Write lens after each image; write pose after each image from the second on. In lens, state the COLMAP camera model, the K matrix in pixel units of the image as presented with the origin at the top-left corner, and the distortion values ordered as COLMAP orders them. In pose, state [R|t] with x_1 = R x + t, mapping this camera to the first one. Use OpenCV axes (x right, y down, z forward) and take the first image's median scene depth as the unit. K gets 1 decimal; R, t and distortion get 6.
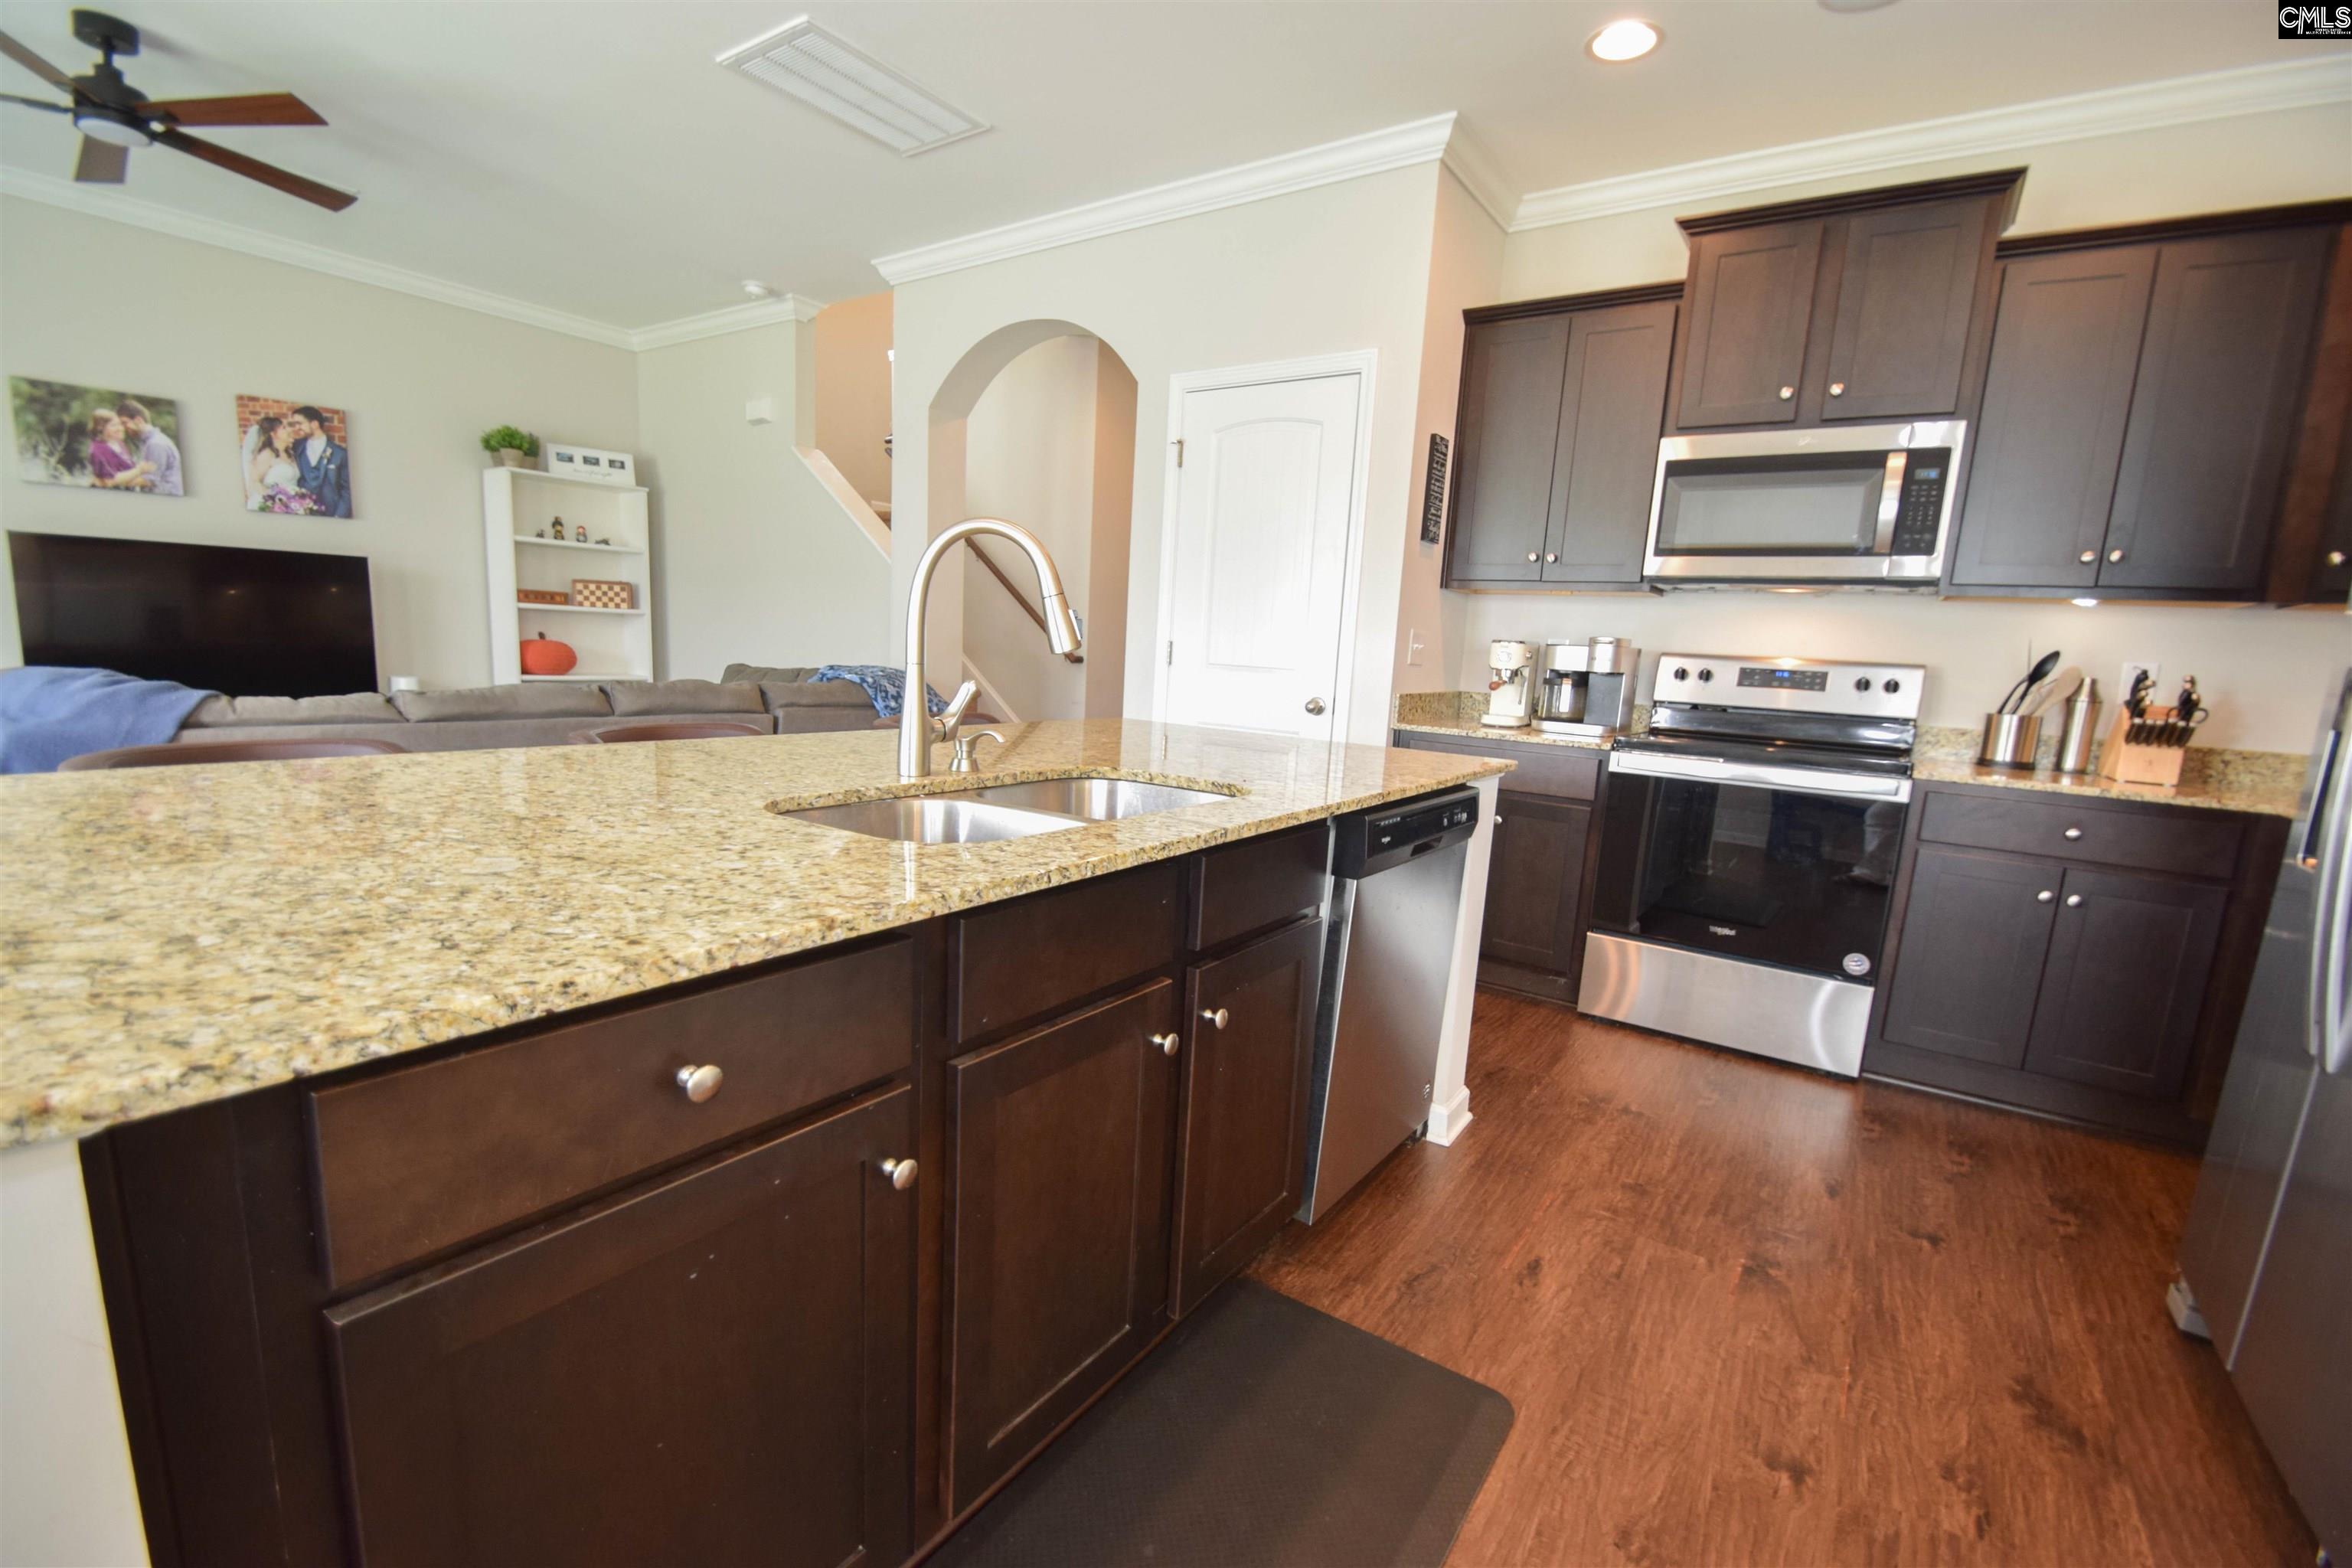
lens RADIAL K [[1034.0, 0, 1131.0], [0, 1034.0, 821.9], [0, 0, 1]] dist [0.003919, -0.008987]
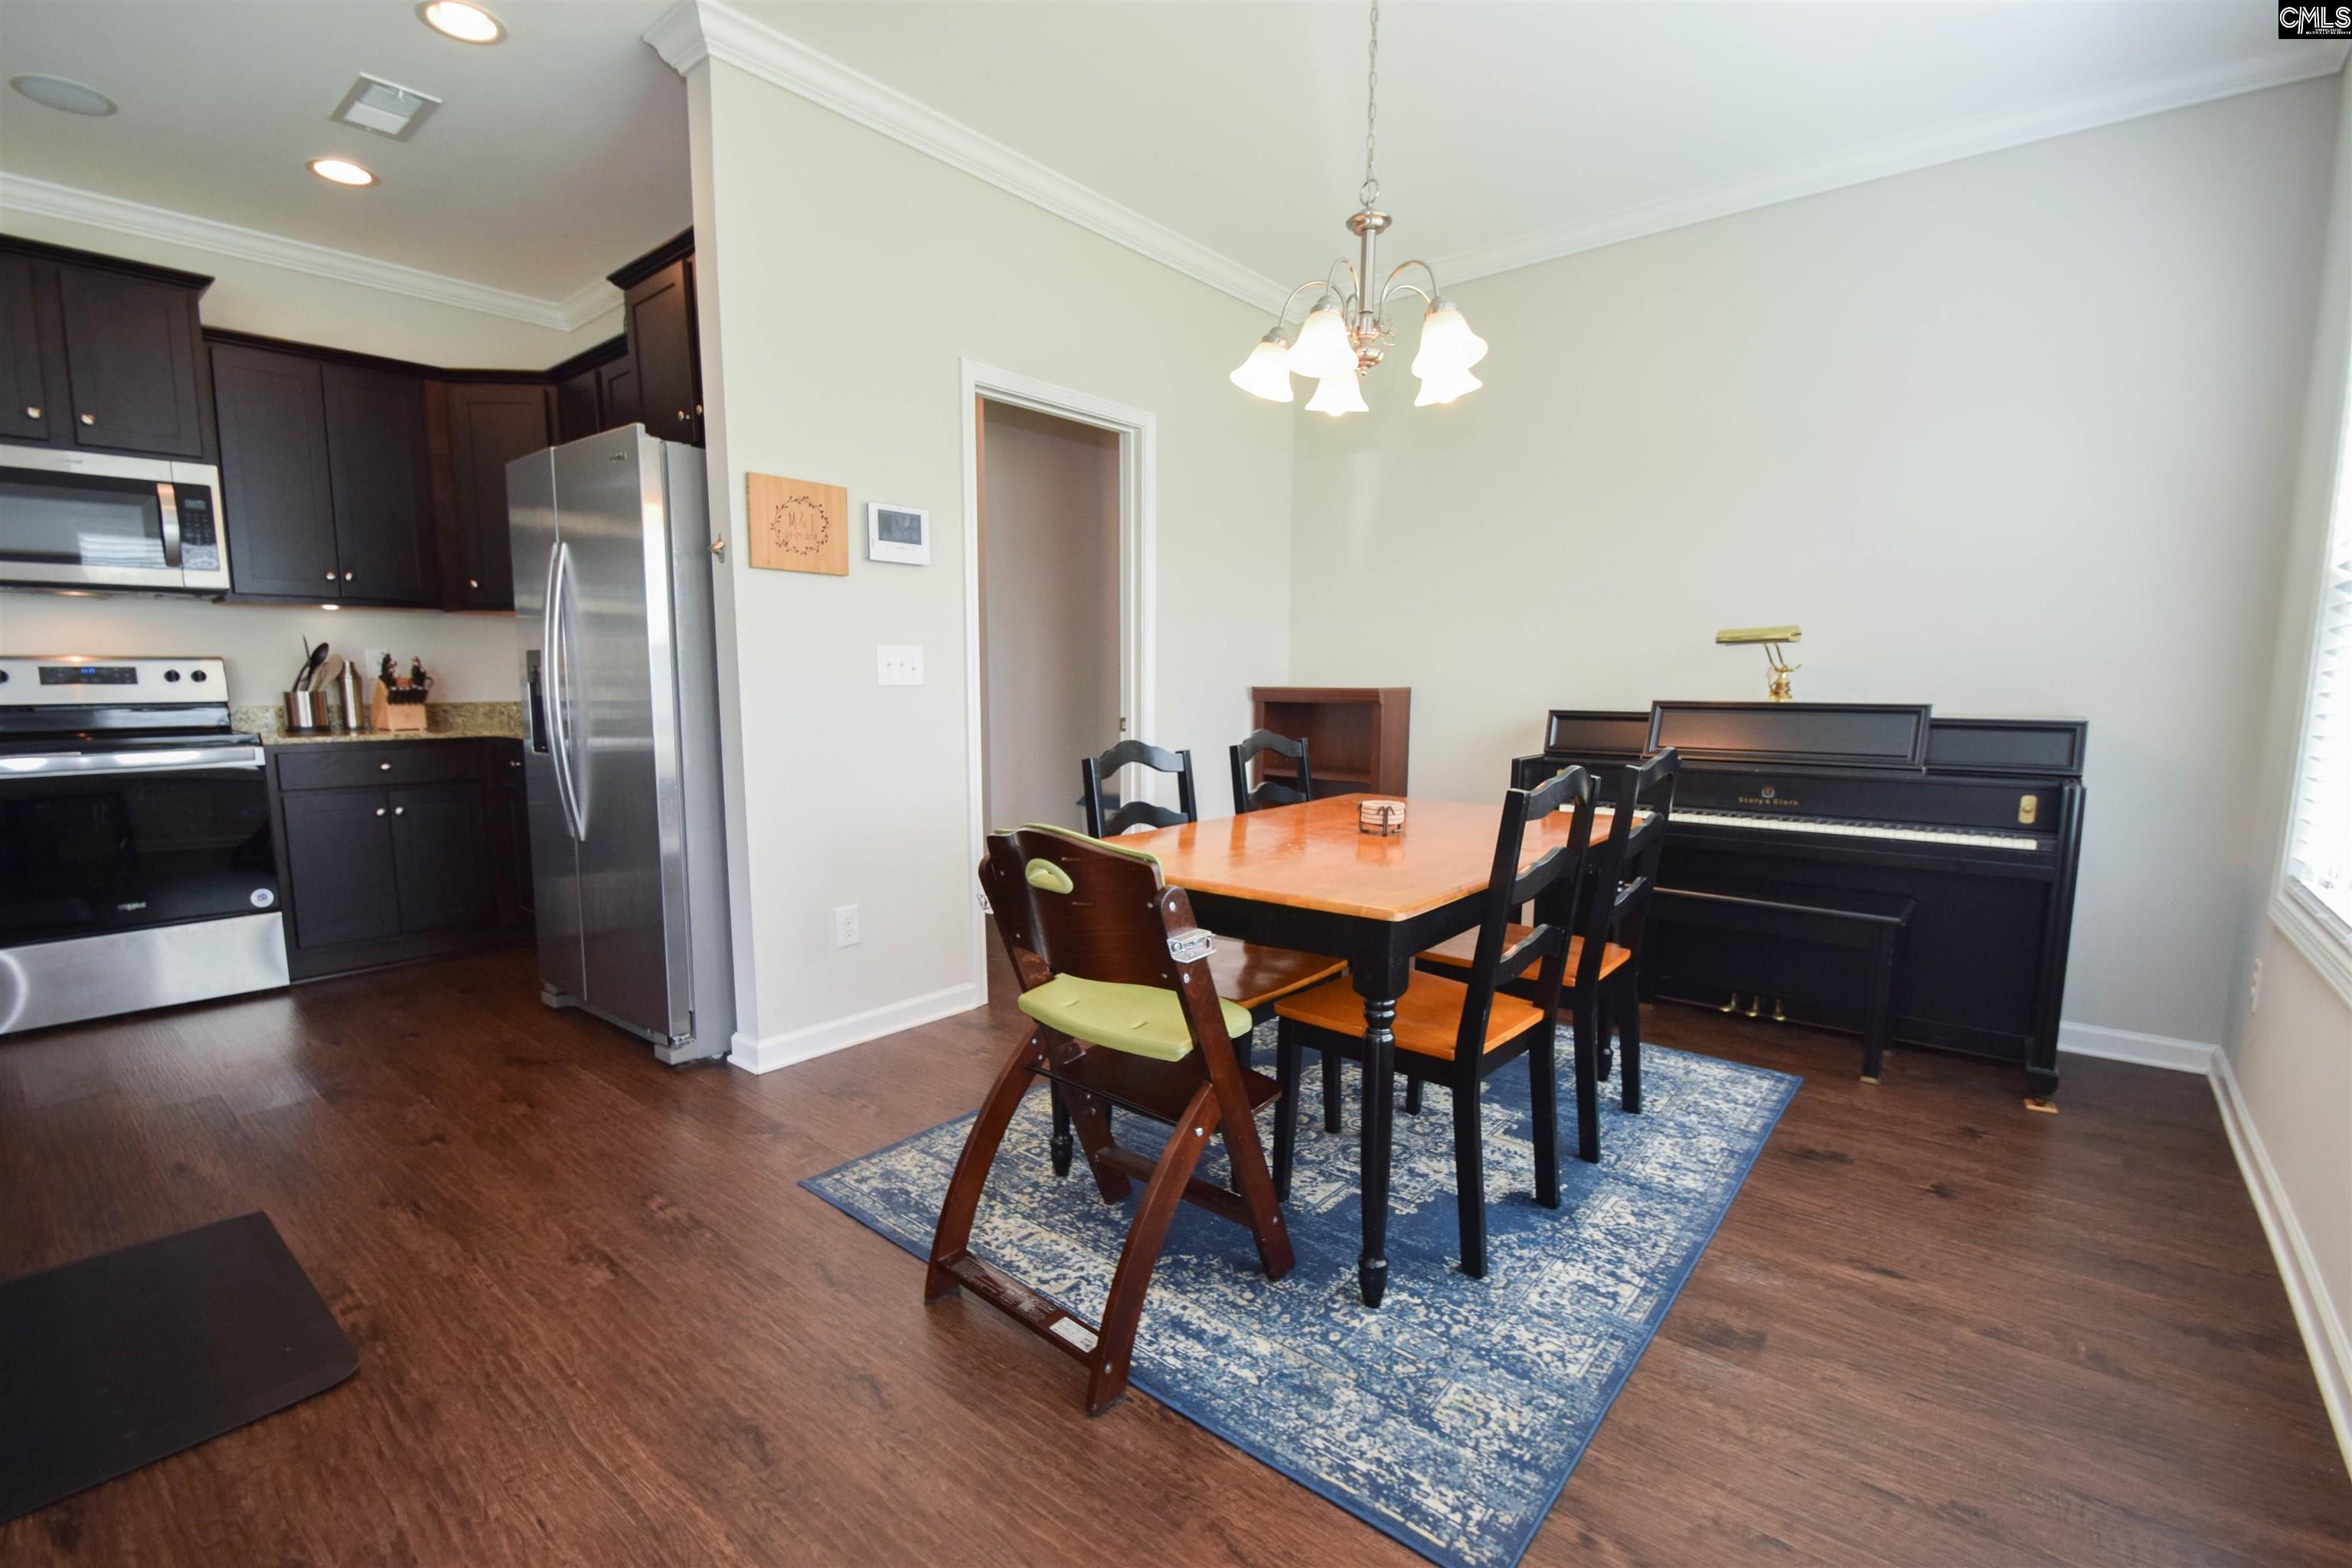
lens RADIAL K [[1034.0, 0, 1185.7], [0, 1034.0, 803.9], [0, 0, 1]] dist [0.003919, -0.008987]
pose [[0.059624, -0.176961, 0.982410, -0.433956], [0.174525, 0.970851, 0.164287, 0.017876], [-0.982846, 0.161659, 0.088770, -0.224586]]
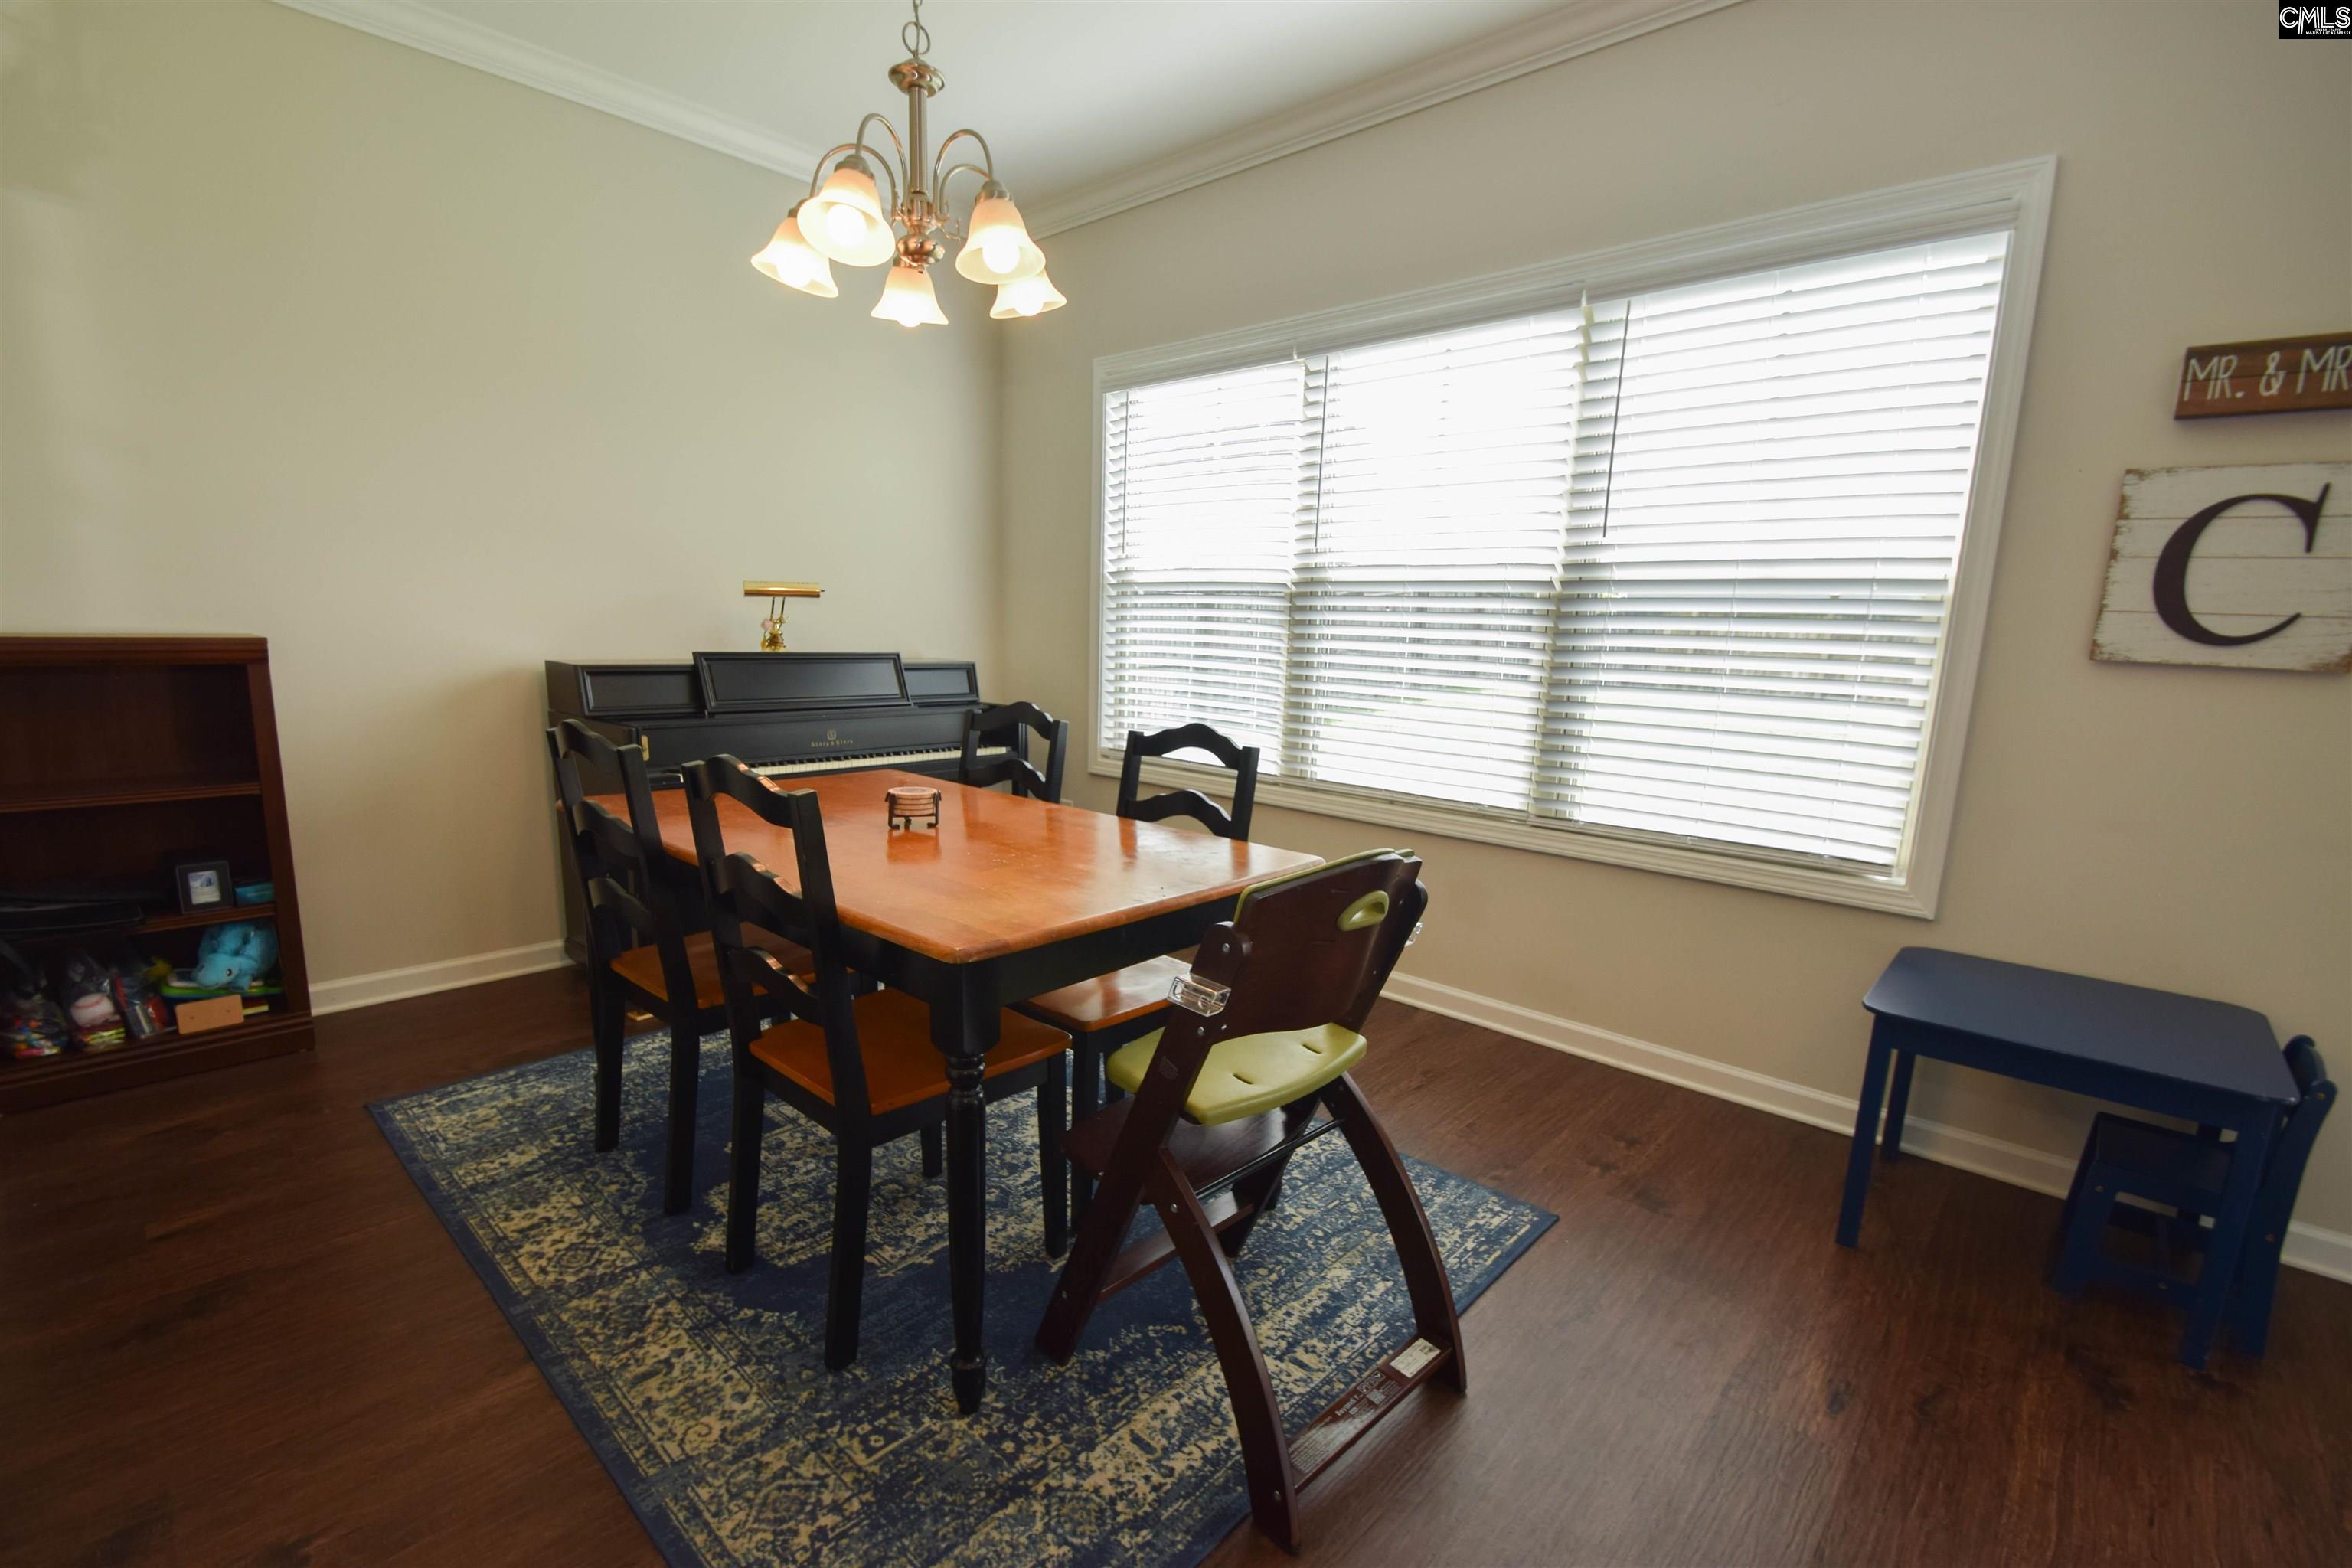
lens RADIAL K [[1034.0, 0, 1159.0], [0, 1034.0, 805.6], [0, 0, 1]] dist [0.003919, -0.008987]
pose [[-0.988483, -0.104032, 0.109902, 0.166798], [-0.060155, 0.936511, 0.345439, -0.067299], [-0.138861, 0.334850, -0.931983, 0.356865]]
